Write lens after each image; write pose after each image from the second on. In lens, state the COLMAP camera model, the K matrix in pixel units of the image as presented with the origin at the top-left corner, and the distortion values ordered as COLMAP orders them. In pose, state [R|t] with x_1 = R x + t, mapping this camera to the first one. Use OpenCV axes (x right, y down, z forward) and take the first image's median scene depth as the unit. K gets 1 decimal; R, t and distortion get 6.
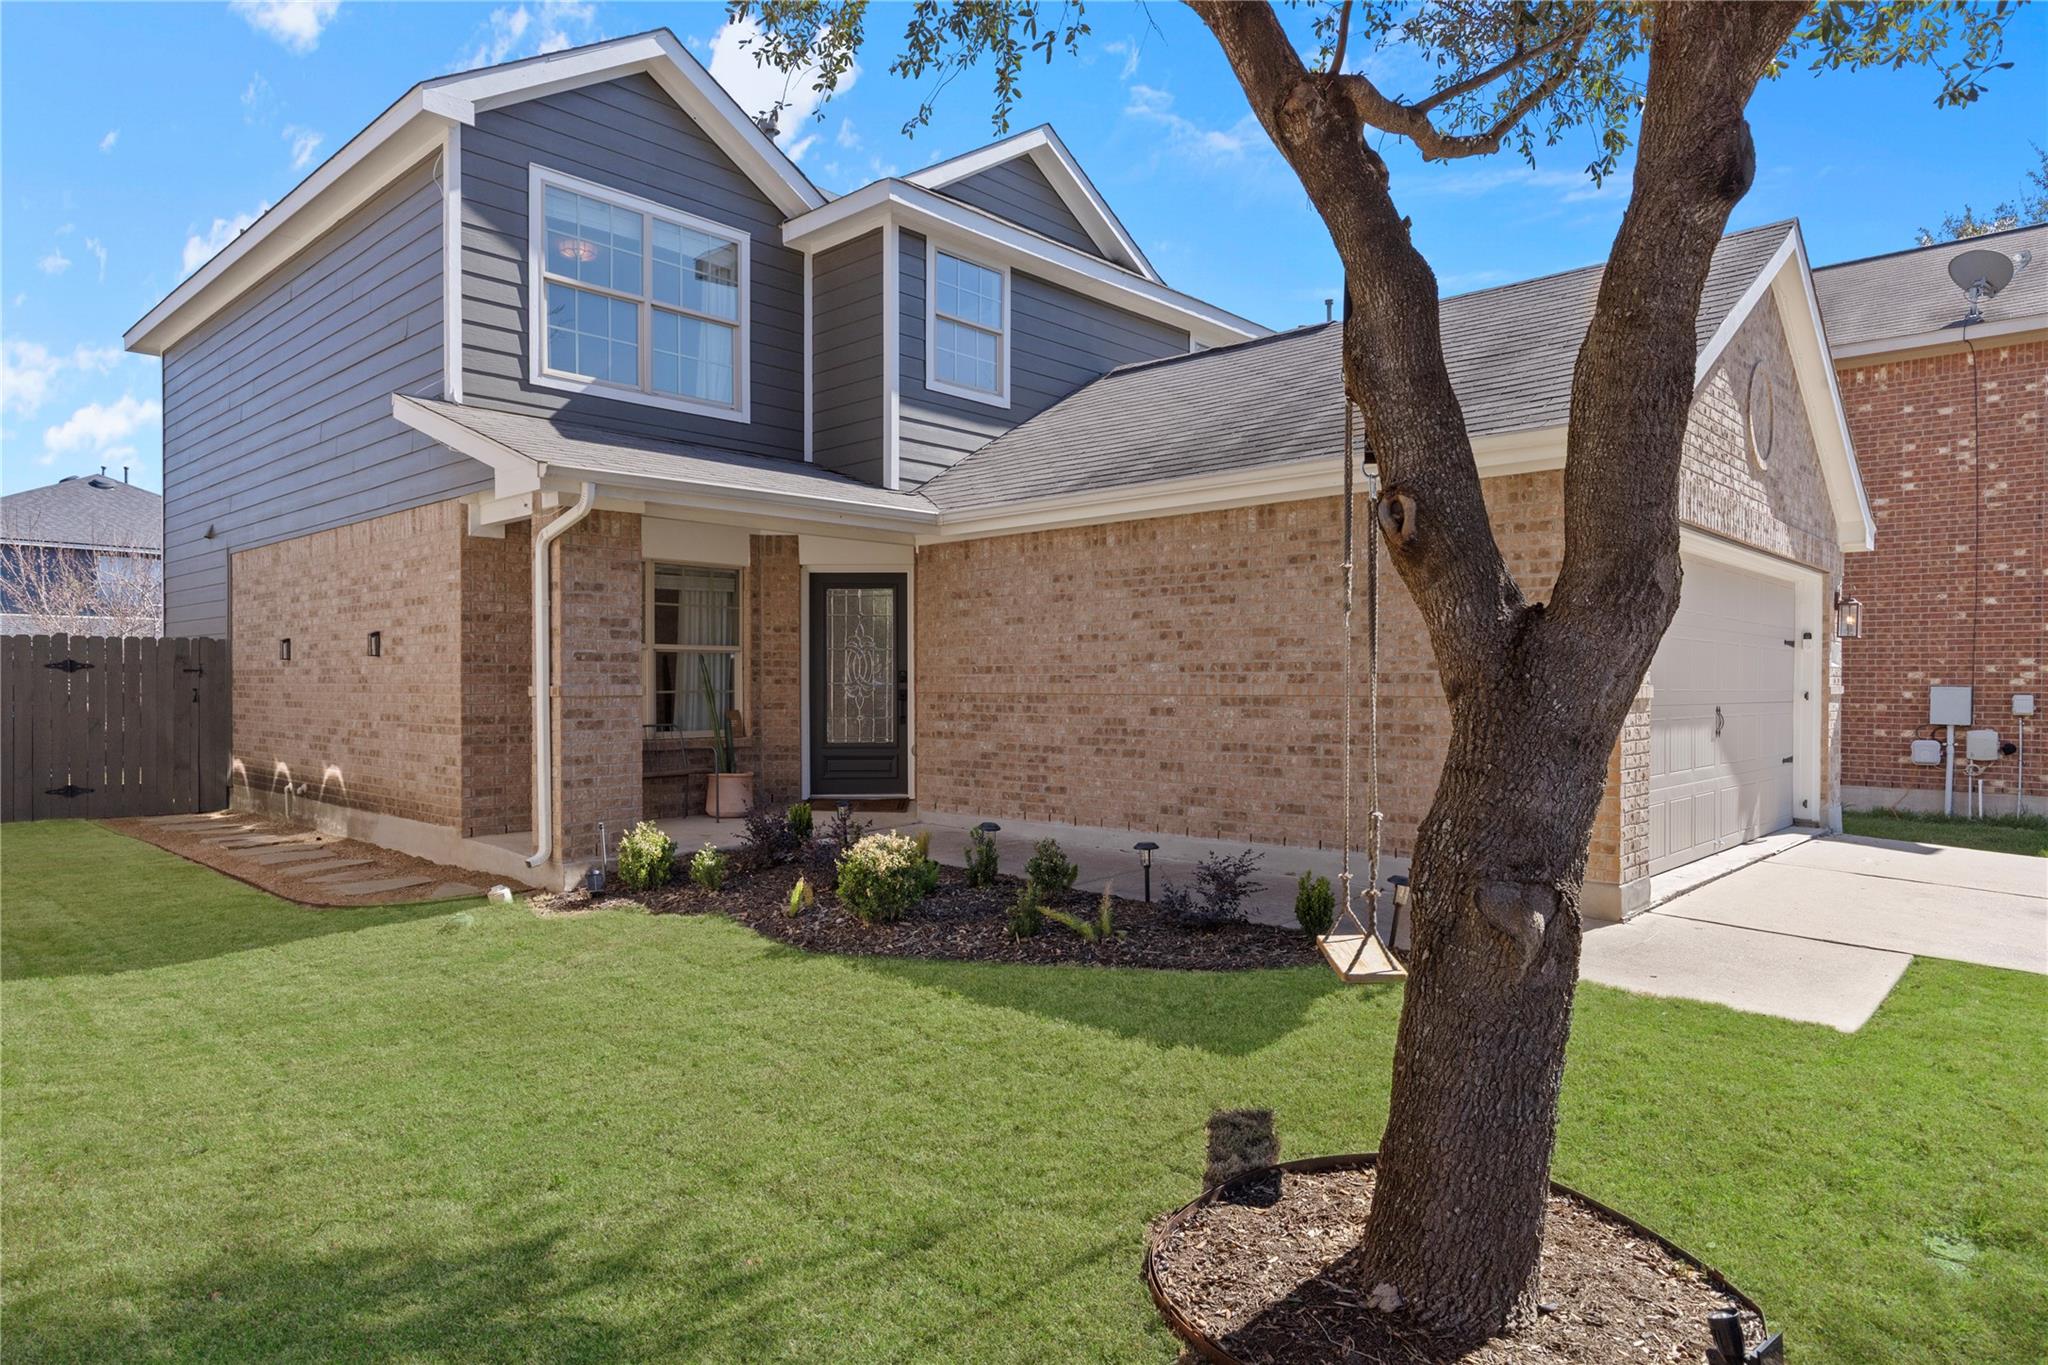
lens RADIAL K [[1222.9, 0, 1023.1], [0, 1222.9, 686.1], [0, 0, 1]] dist [0.000569, 0.000043]
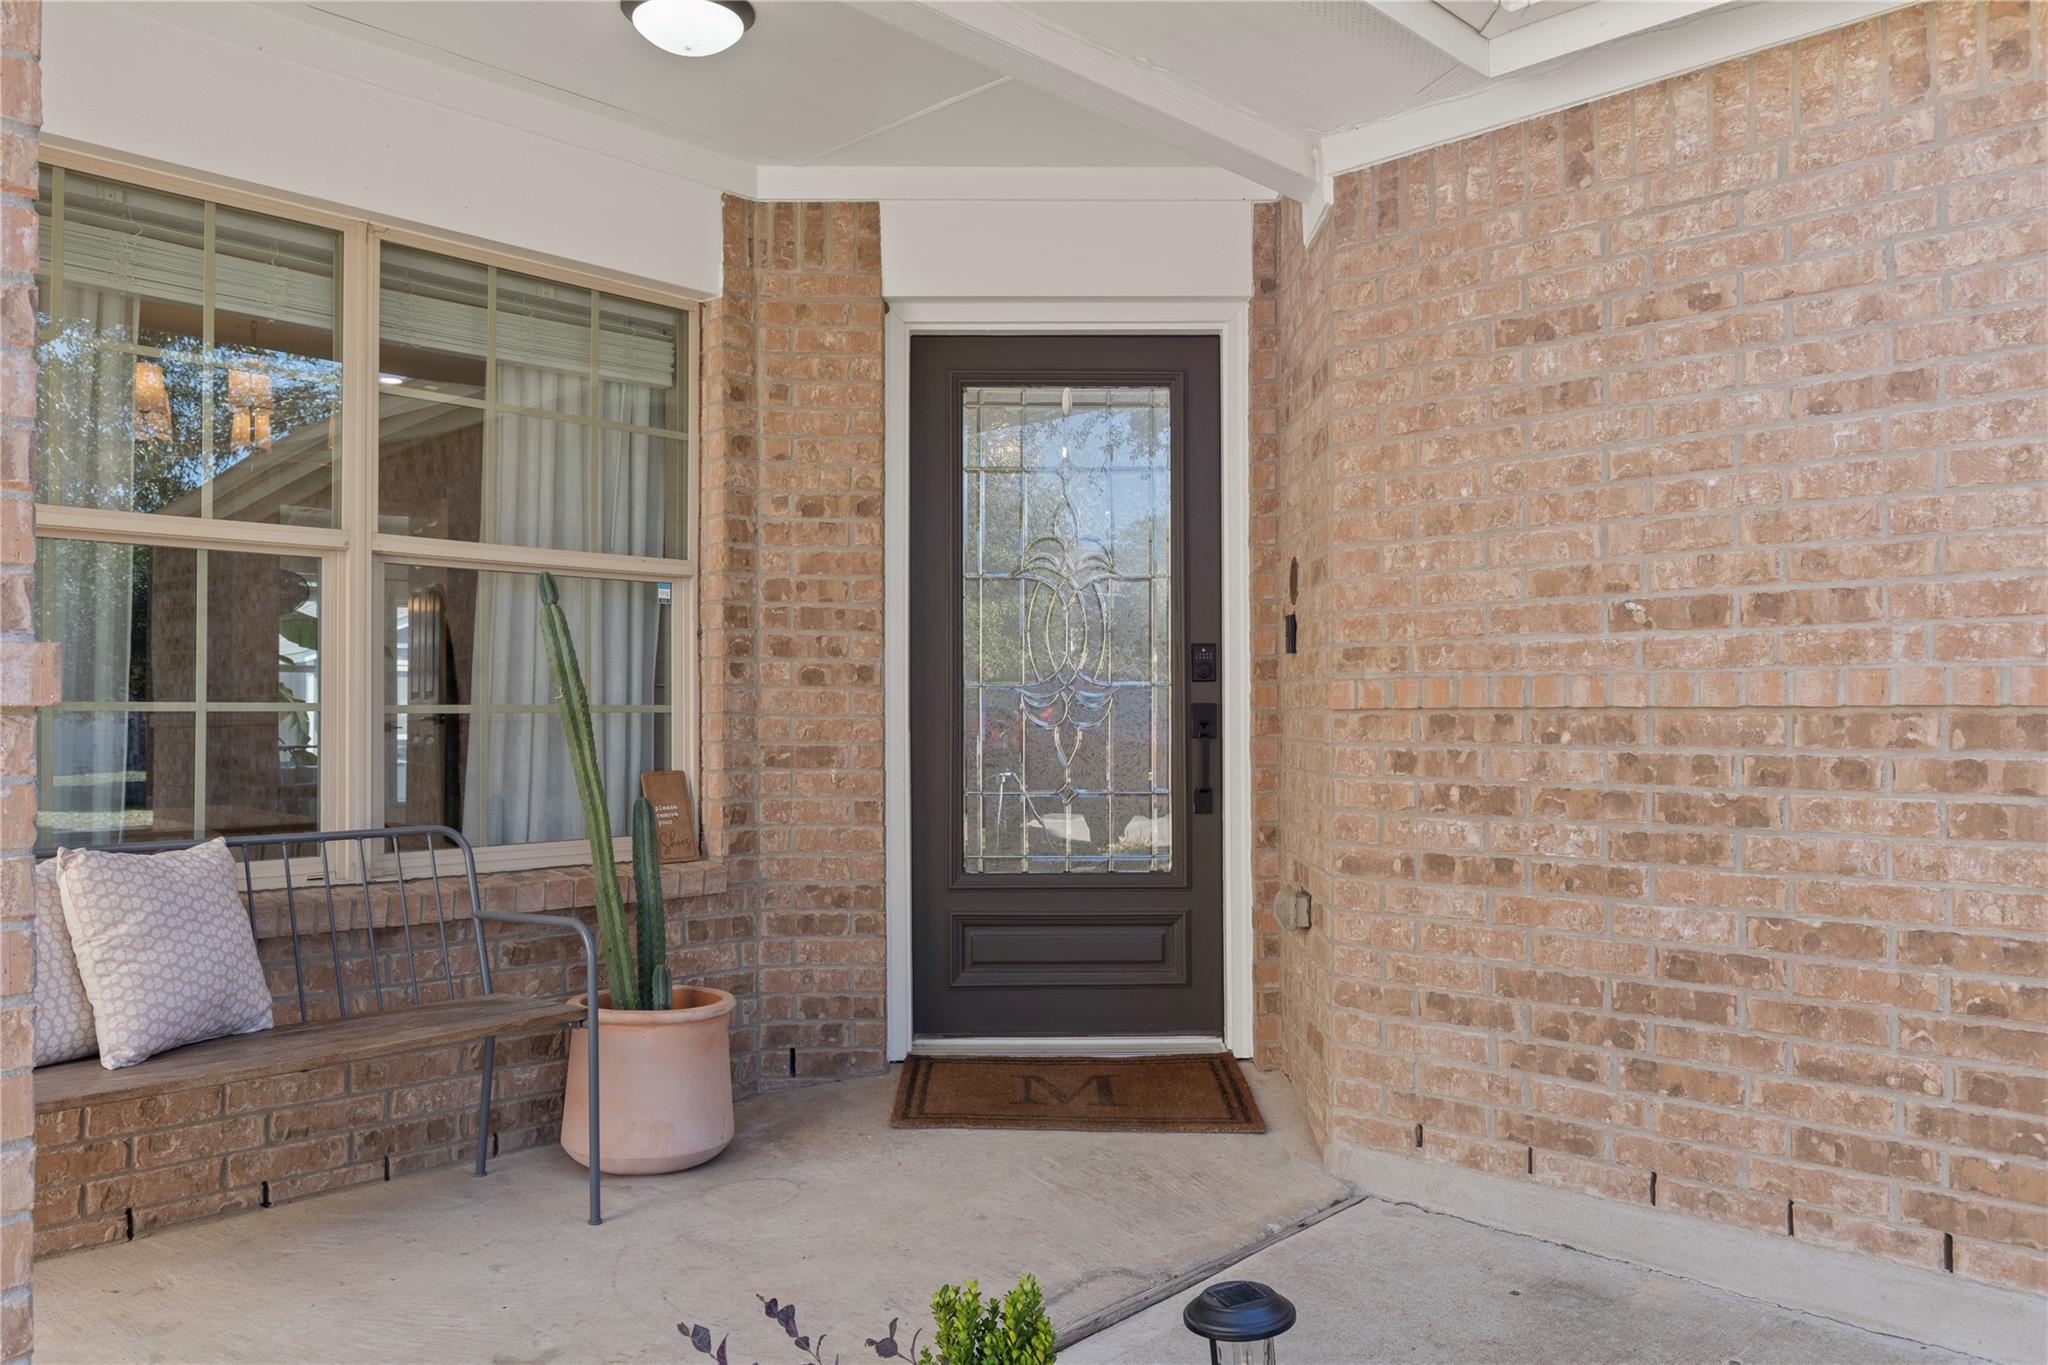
lens RADIAL K [[1519.8, 0, 1024.8], [0, 1519.8, 685.5], [0, 0, 1]] dist [-0.002911, -0.000680]
pose [[0.999861, -0.000702, -0.016684, -0.144429], [0.000309, 0.999723, -0.023554, 0.007701], [0.016695, 0.023545, 0.999583, 0.636312]]
